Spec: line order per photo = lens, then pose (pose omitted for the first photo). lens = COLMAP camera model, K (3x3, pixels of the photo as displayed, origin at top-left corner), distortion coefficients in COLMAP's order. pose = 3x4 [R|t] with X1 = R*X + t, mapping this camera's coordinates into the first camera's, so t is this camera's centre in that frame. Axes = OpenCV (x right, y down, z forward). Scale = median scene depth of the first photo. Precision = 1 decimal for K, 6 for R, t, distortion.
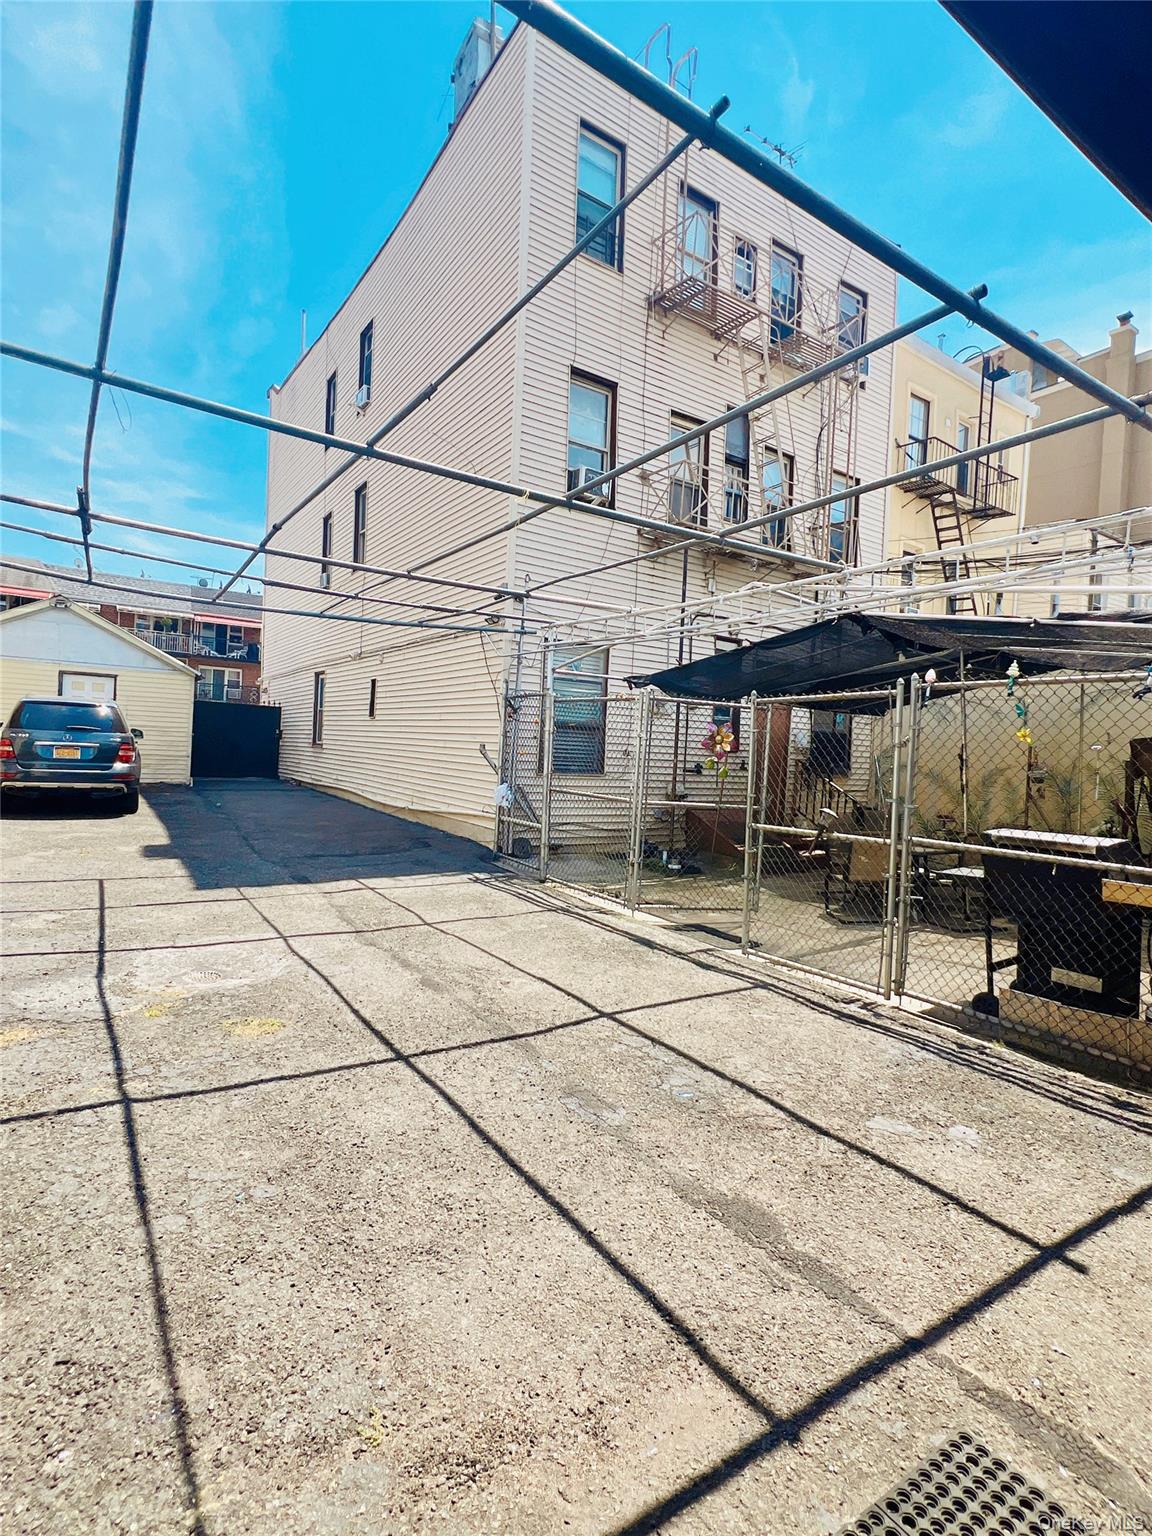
lens RADIAL K [[757.4, 0, 574.9], [0, 757.4, 769.3], [0, 0, 1]] dist [-0.000582, 0.000000]
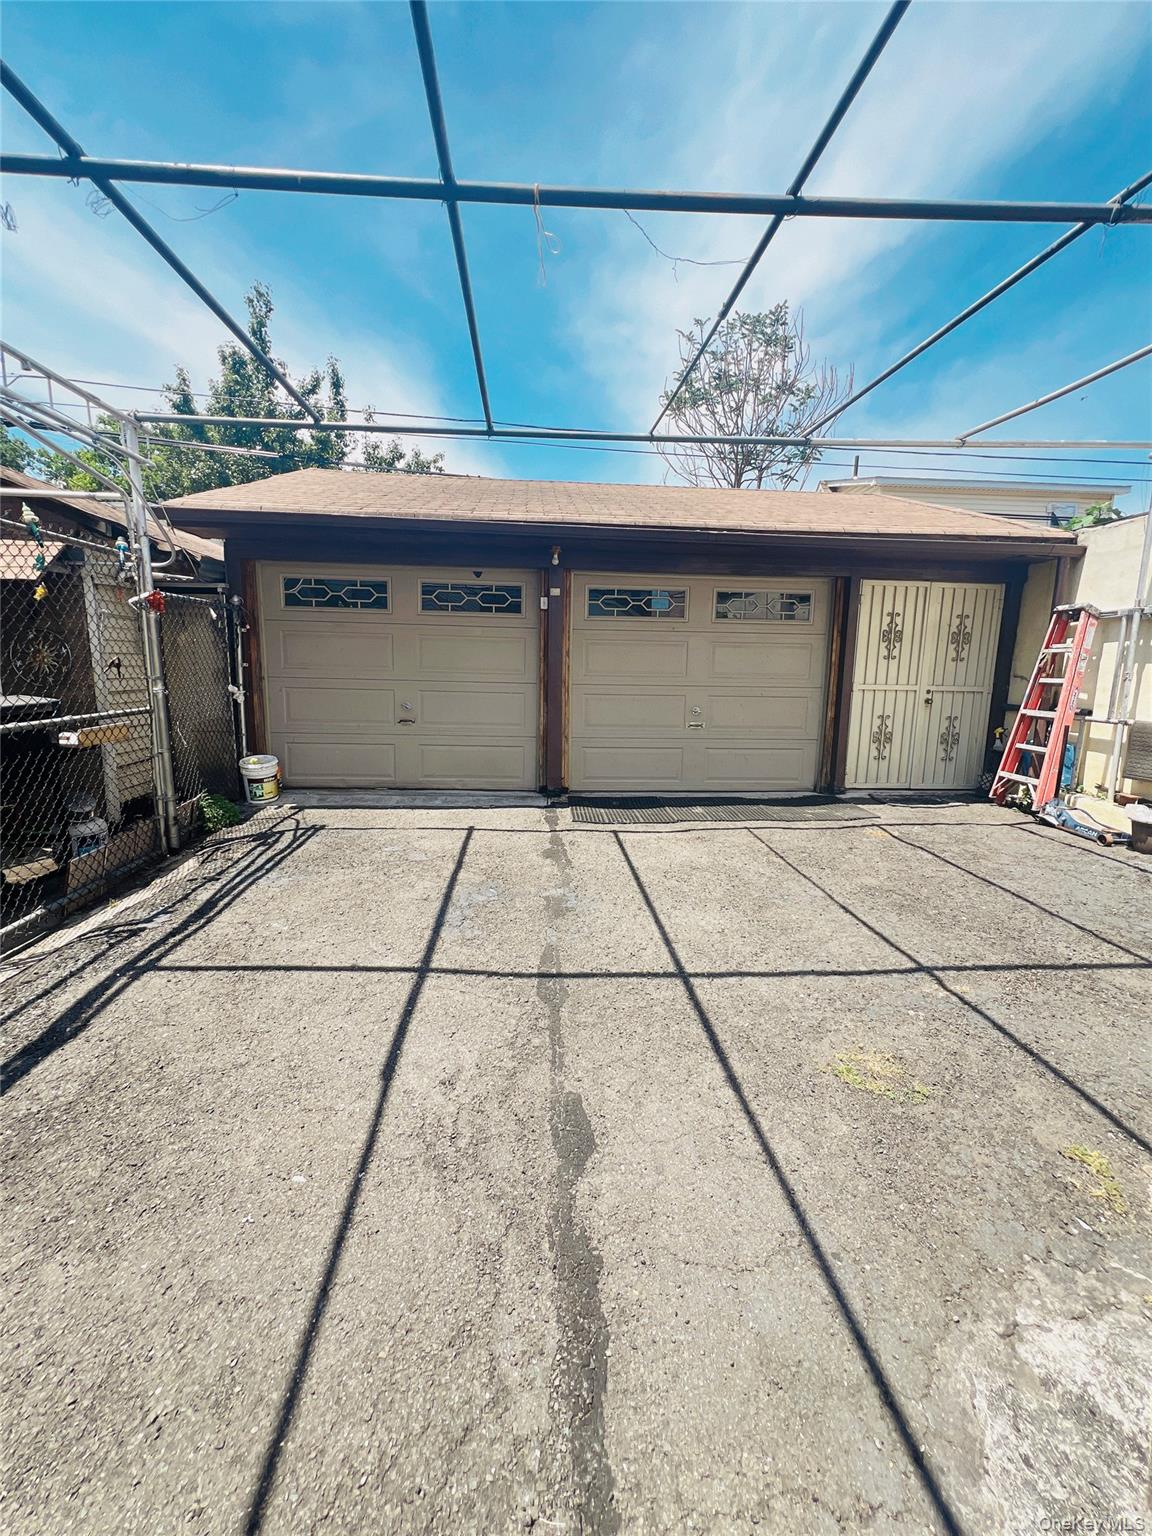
lens RADIAL K [[621.1, 0, 570.6], [0, 621.1, 764.8], [0, 0, 1]] dist [0.002120, 0.000175]
pose [[-0.866990, -0.140517, 0.478104, -0.359224], [-0.041599, 0.976480, 0.211558, -0.030053], [-0.496587, 0.163530, -0.852443, 1.362916]]
